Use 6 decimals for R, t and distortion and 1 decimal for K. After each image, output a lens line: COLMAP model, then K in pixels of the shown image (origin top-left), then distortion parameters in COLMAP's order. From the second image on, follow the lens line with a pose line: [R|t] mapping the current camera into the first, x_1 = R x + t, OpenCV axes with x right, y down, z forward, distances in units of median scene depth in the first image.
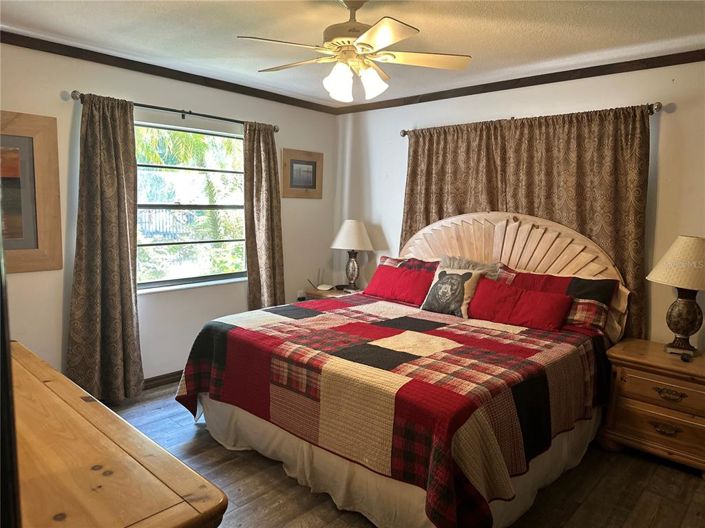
lens RADIAL K [[482.3, 0, 352.5], [0, 482.3, 264.0], [0, 0, 1]] dist [0.000324, -0.000793]
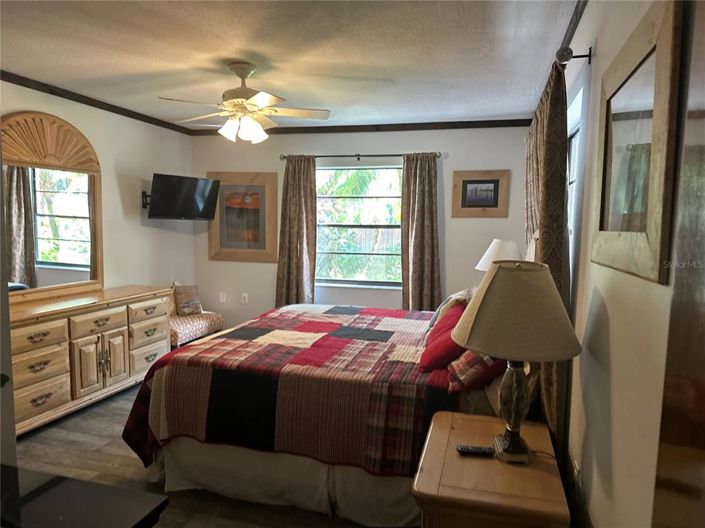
lens RADIAL K [[482.3, 0, 352.5], [0, 482.3, 264.0], [0, 0, 1]] dist [0.000324, -0.000793]
pose [[0.439513, 0.056028, -0.896487, 0.794138], [-0.115448, 0.993298, 0.005479, -0.020712], [0.890786, 0.101090, 0.443036, 0.400088]]
